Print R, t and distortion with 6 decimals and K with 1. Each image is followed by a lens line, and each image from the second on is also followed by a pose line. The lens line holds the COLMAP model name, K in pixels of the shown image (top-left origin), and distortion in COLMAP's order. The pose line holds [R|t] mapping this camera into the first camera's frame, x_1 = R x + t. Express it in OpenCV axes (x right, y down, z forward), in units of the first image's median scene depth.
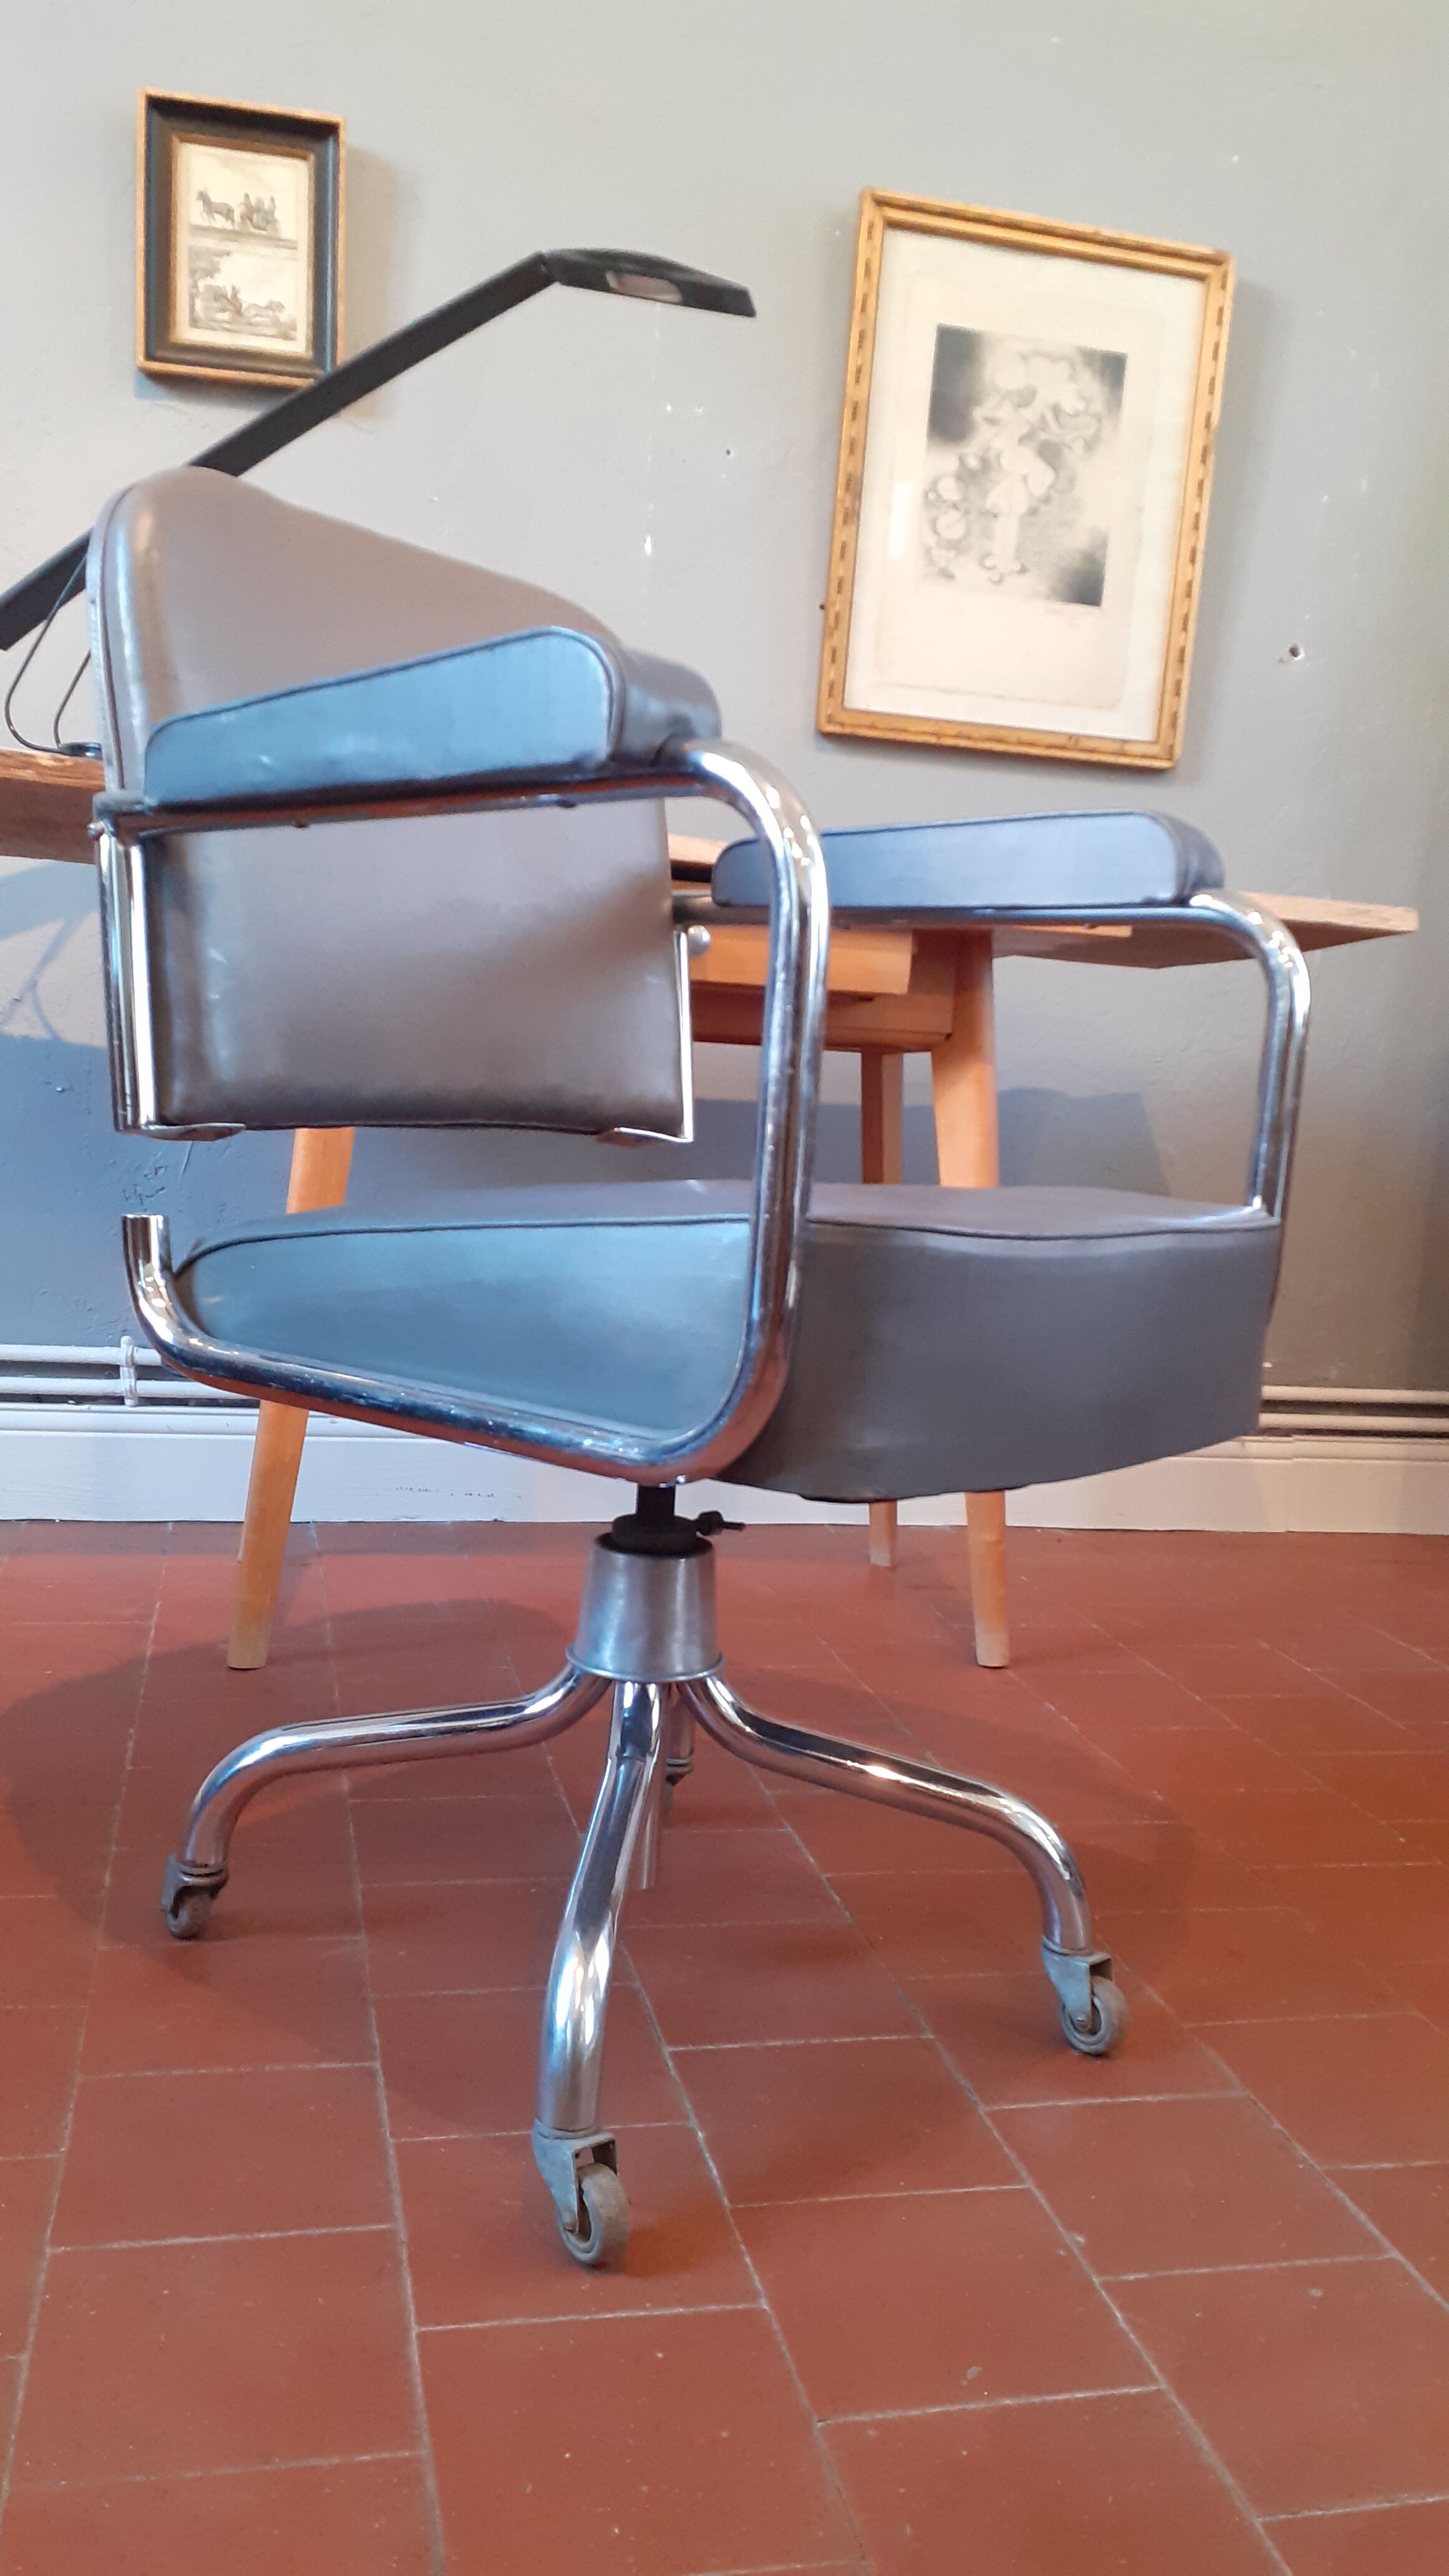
lens RADIAL K [[1920.7, 0, 725.9], [0, 1920.7, 1540.9], [0, 0, 1]] dist [-0.073502, 0.032994]
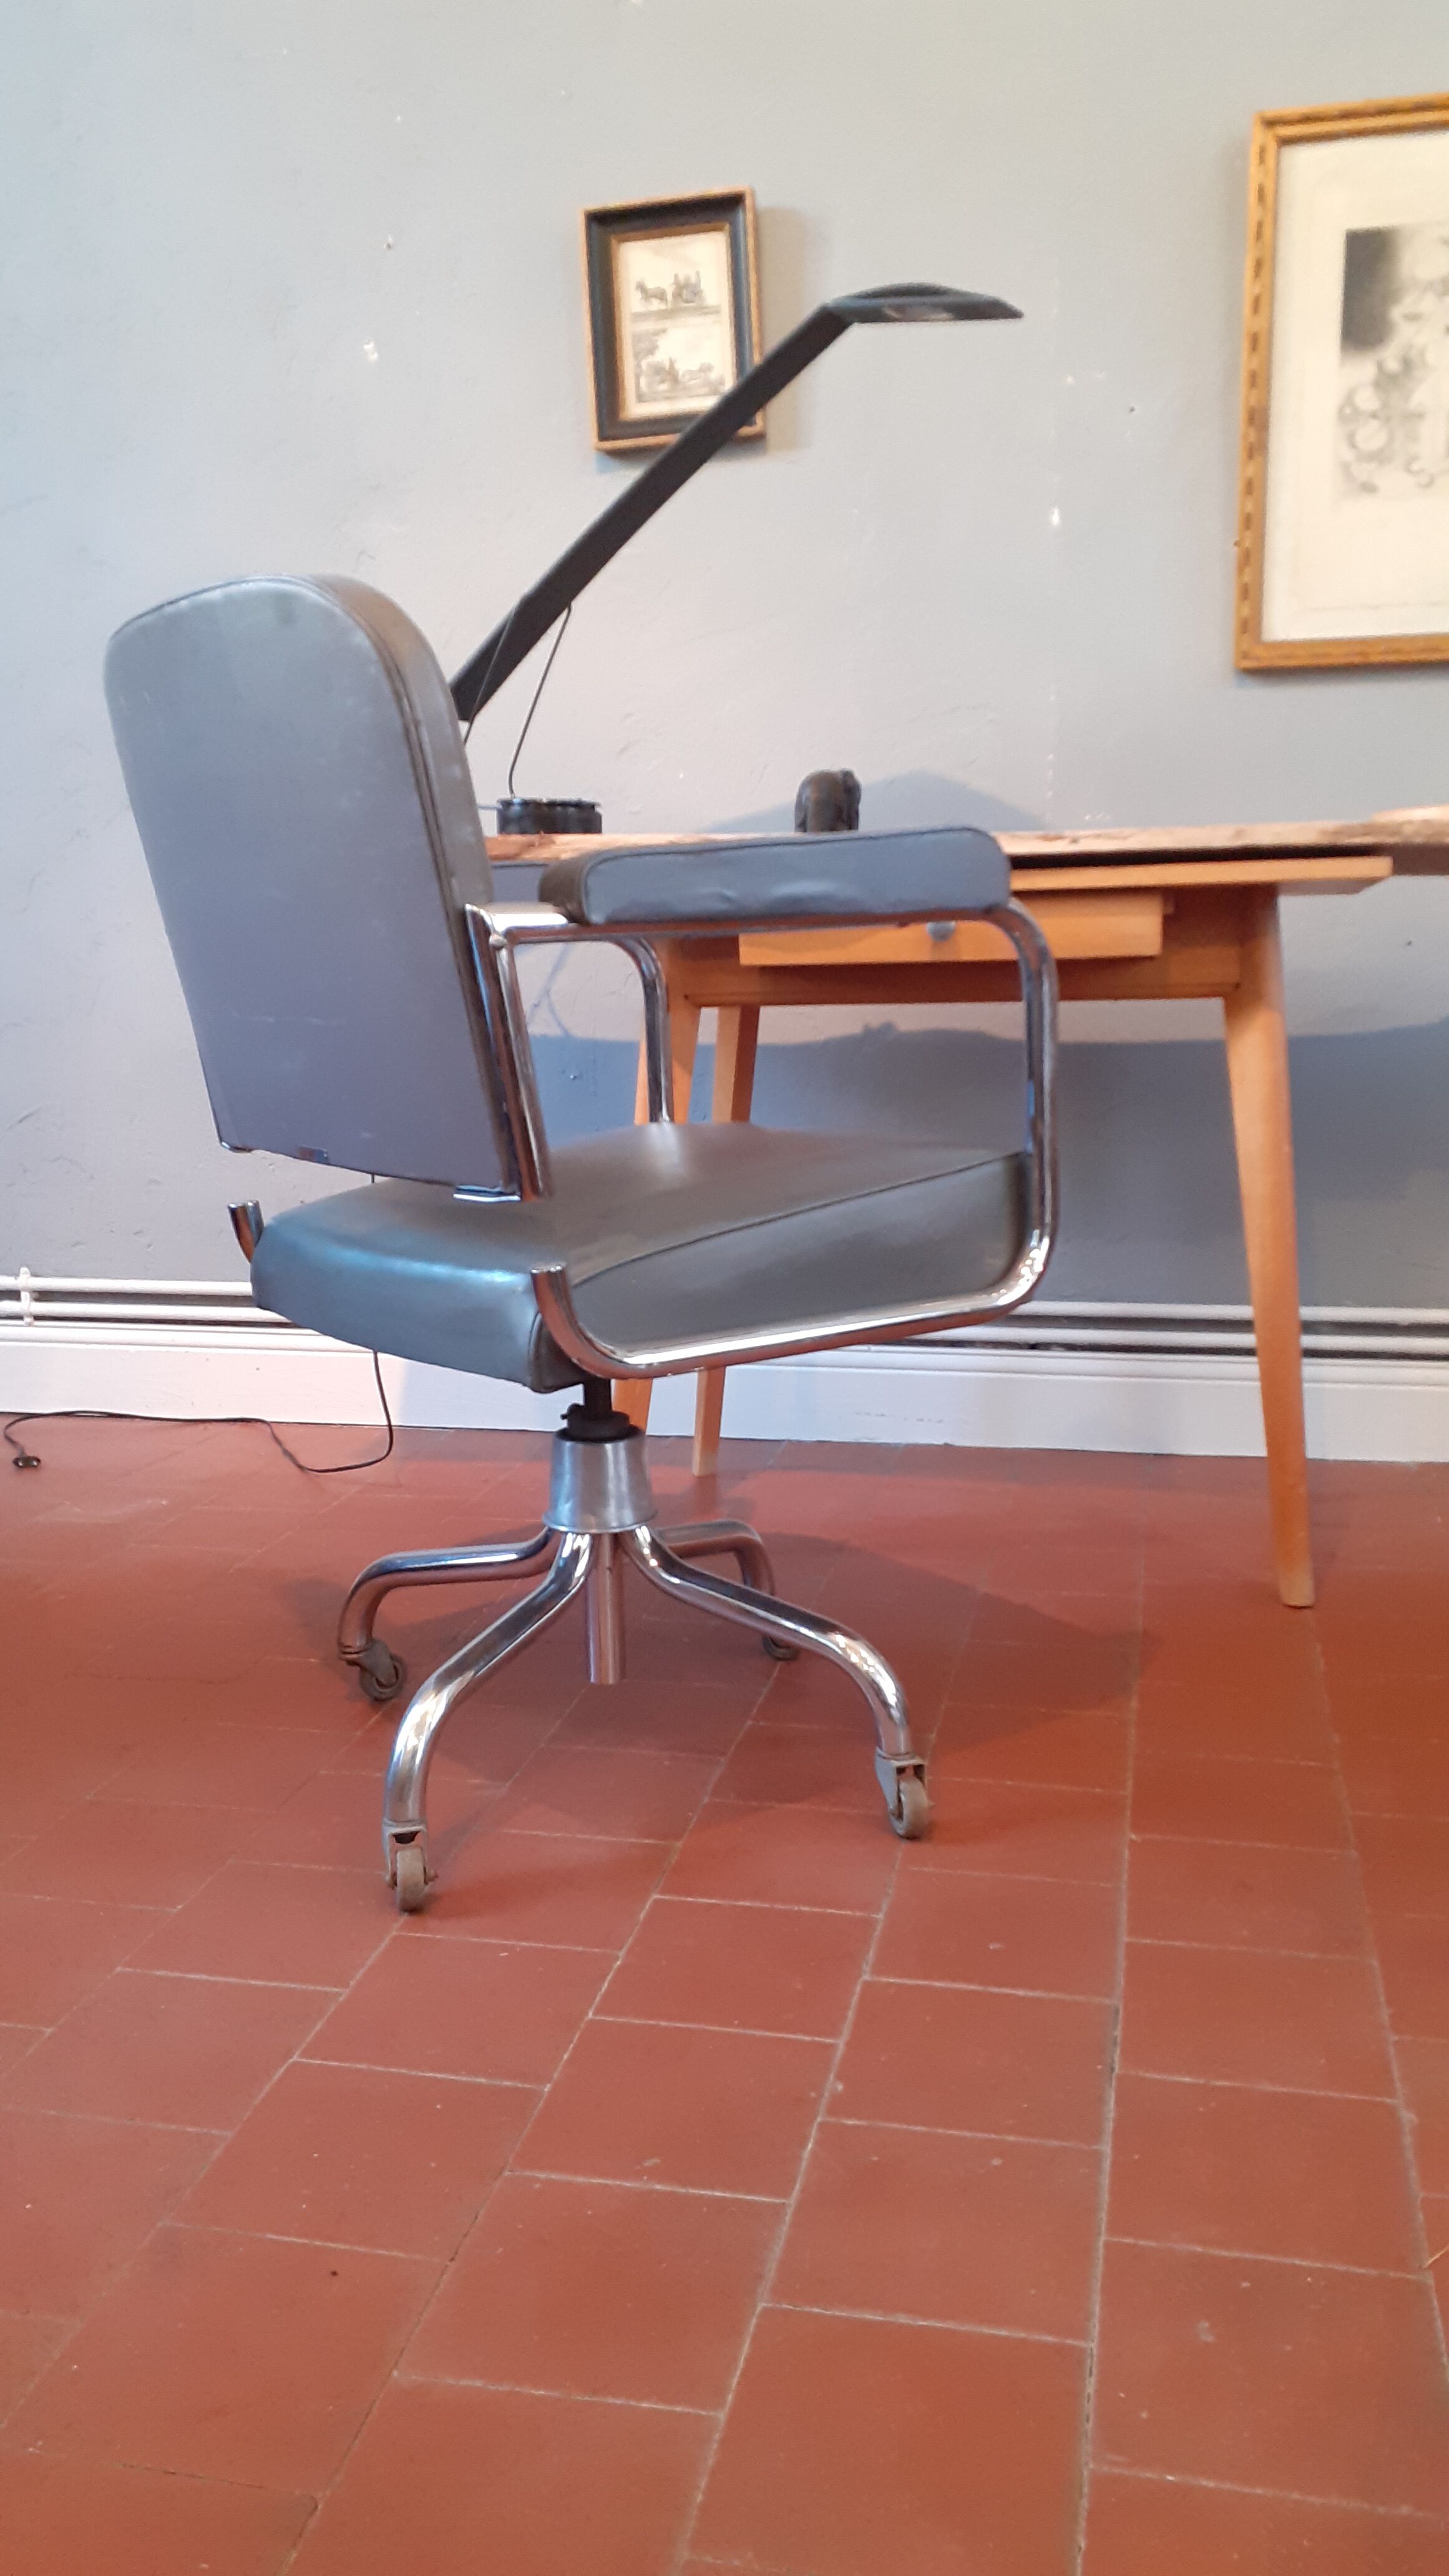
lens RADIAL K [[1920.7, 0, 725.9], [0, 1920.7, 1540.9], [0, 0, 1]] dist [-0.073502, 0.032994]
pose [[0.903459, 0.032785, -0.427420, 0.273371], [-0.015070, 0.998884, 0.044765, -0.008827], [0.428410, -0.034002, 0.902944, -0.035299]]
